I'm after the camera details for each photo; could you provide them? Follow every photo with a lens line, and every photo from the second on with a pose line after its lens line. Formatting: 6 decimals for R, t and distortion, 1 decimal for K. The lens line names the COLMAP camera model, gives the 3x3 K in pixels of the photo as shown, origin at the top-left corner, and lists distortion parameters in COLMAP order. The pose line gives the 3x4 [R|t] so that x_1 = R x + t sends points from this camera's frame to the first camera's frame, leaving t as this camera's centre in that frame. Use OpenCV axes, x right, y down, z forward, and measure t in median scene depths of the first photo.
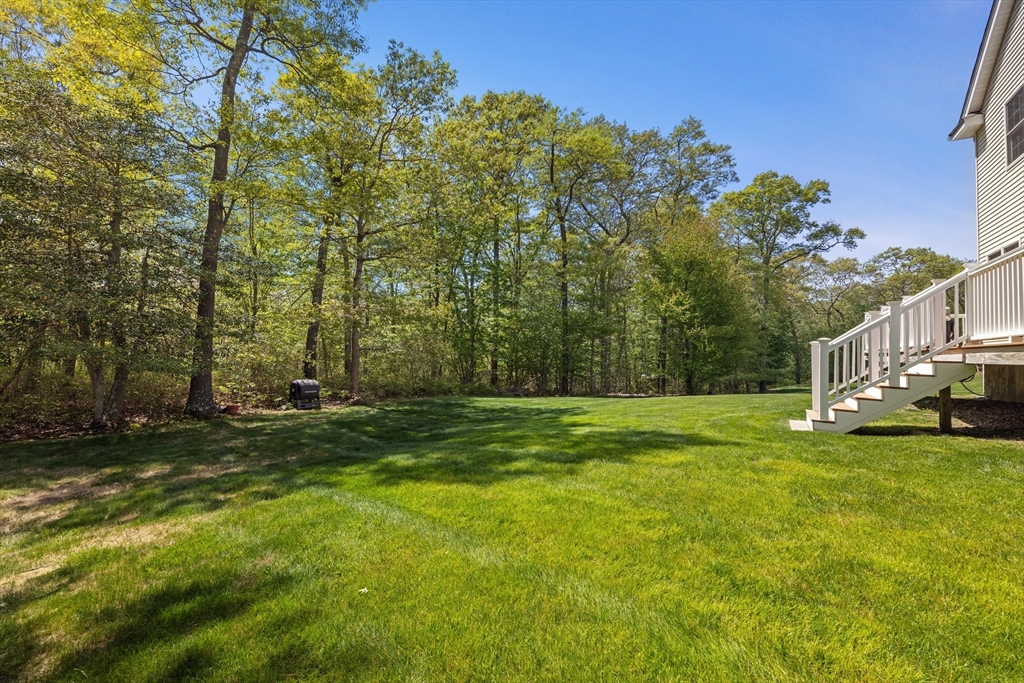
lens RADIAL K [[428.9, 0, 510.2], [0, 428.9, 336.7], [0, 0, 1]] dist [-0.000432, -0.000007]
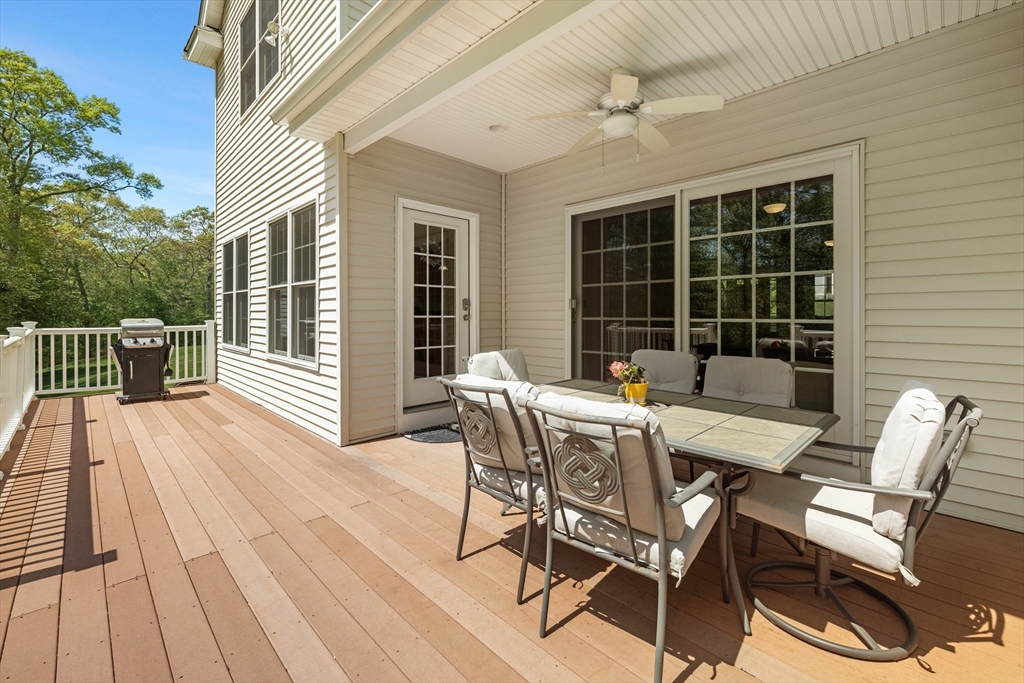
lens RADIAL K [[437.6, 0, 511.5], [0, 437.6, 315.8], [0, 0, 1]] dist [-0.000987, -0.000151]
pose [[0.237278, -0.030614, 0.970959, 0.114640], [-0.029730, 0.998806, 0.038757, -0.025645], [-0.970987, -0.038063, 0.236085, 0.081835]]
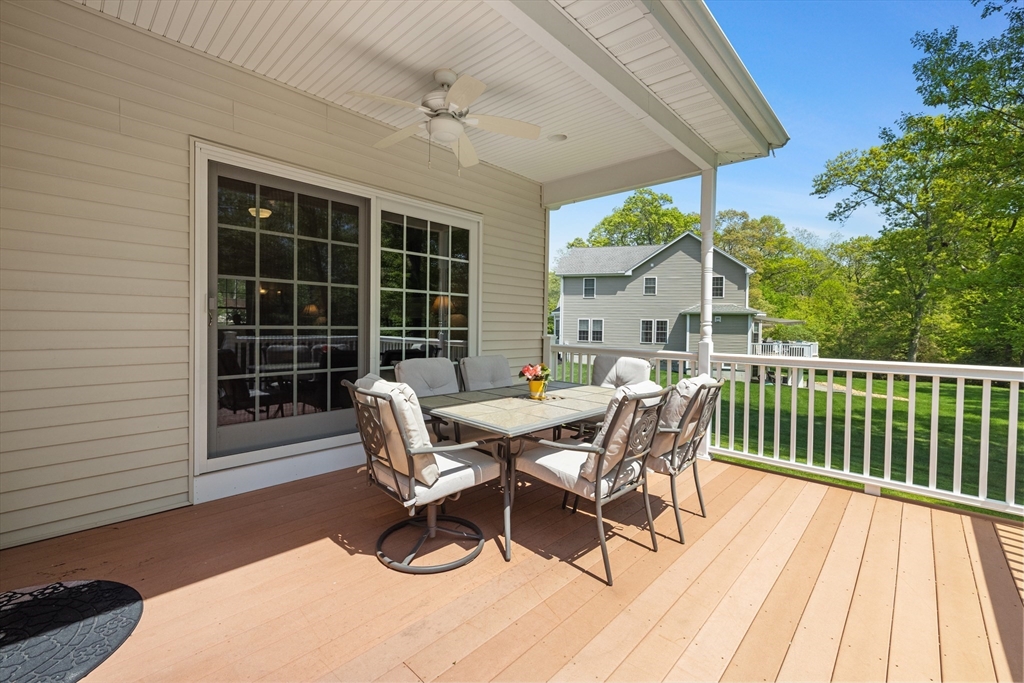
lens RADIAL K [[428.9, 0, 510.2], [0, 428.9, 336.7], [0, 0, 1]] dist [-0.000432, -0.000007]
pose [[-0.978140, -0.049773, 0.201901, 0.204522], [-0.050601, 0.998718, 0.001062, -0.019423], [-0.201695, -0.009178, -0.979405, 0.201415]]
